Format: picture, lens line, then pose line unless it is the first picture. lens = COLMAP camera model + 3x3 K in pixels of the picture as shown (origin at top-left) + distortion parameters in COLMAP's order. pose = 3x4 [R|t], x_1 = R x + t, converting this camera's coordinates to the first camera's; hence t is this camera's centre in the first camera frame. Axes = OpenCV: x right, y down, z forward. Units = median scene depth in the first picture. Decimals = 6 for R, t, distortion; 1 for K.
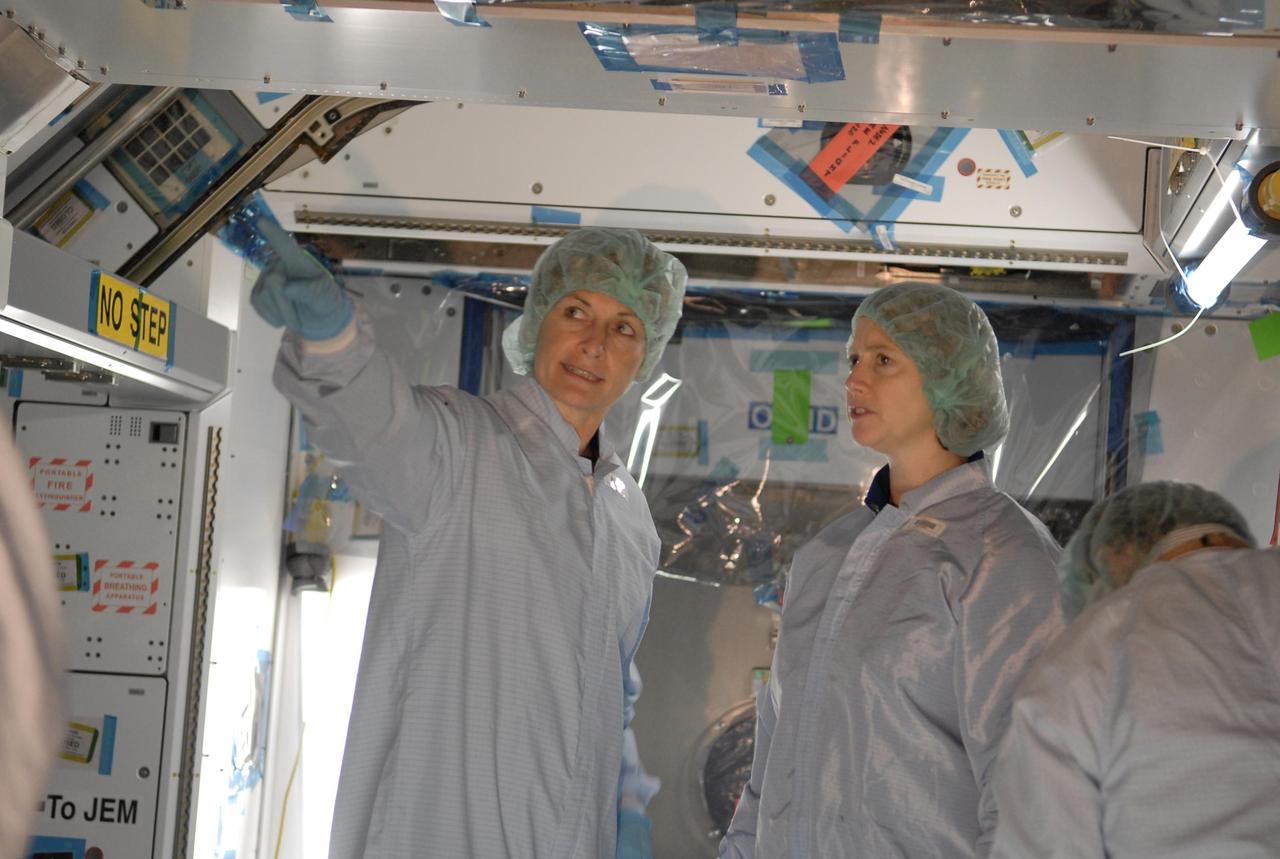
lens RADIAL K [[2108.1, 0, 640.0], [0, 2108.1, 429.5], [0, 0, 1]] dist [-0.030291, -0.073279]
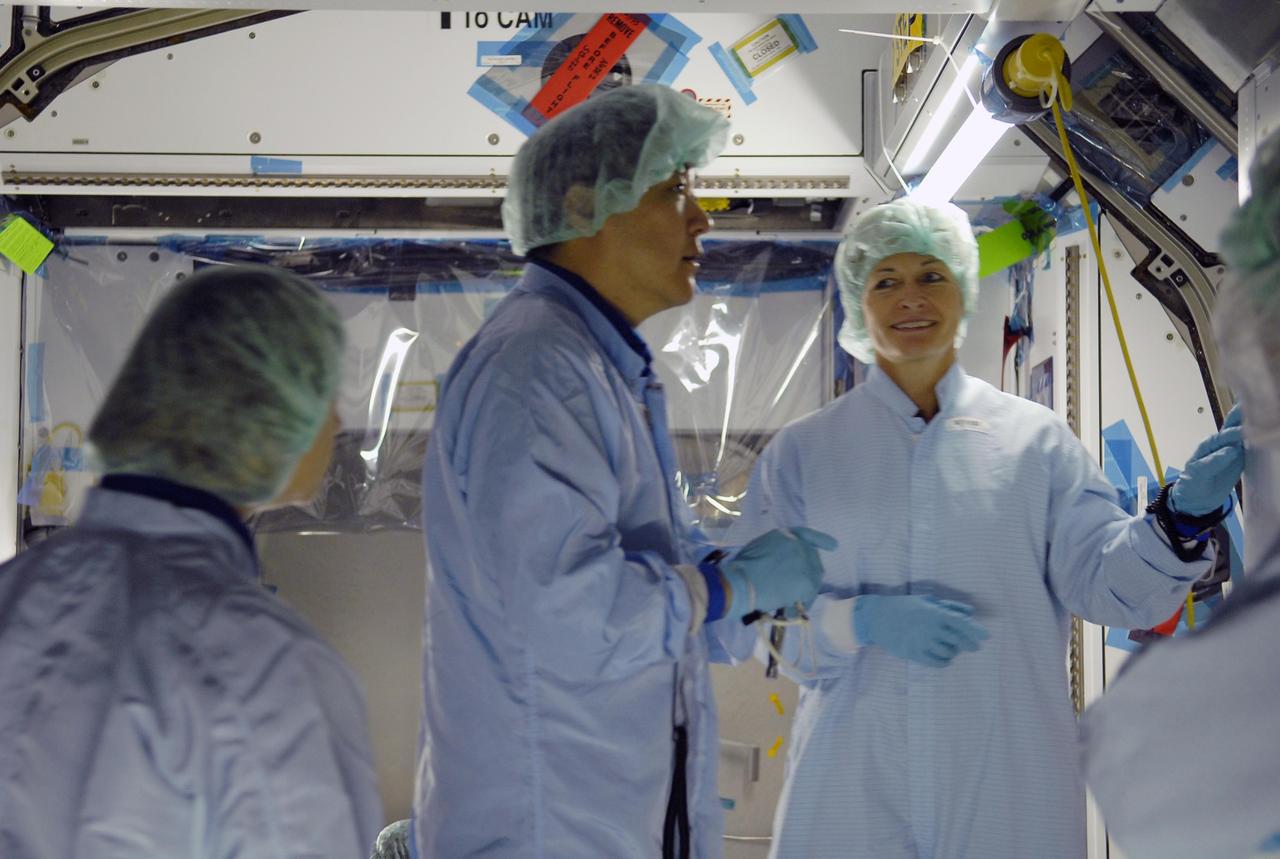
lens RADIAL K [[2544.3, 0, 640.0], [0, 2544.3, 429.5], [0, 0, 1]] dist [0.015900, -0.433354]
pose [[0.991728, -0.067078, 0.109435, -0.010504], [0.061275, 0.996574, 0.055553, -0.035763], [-0.112786, -0.048388, 0.992440, -0.207834]]
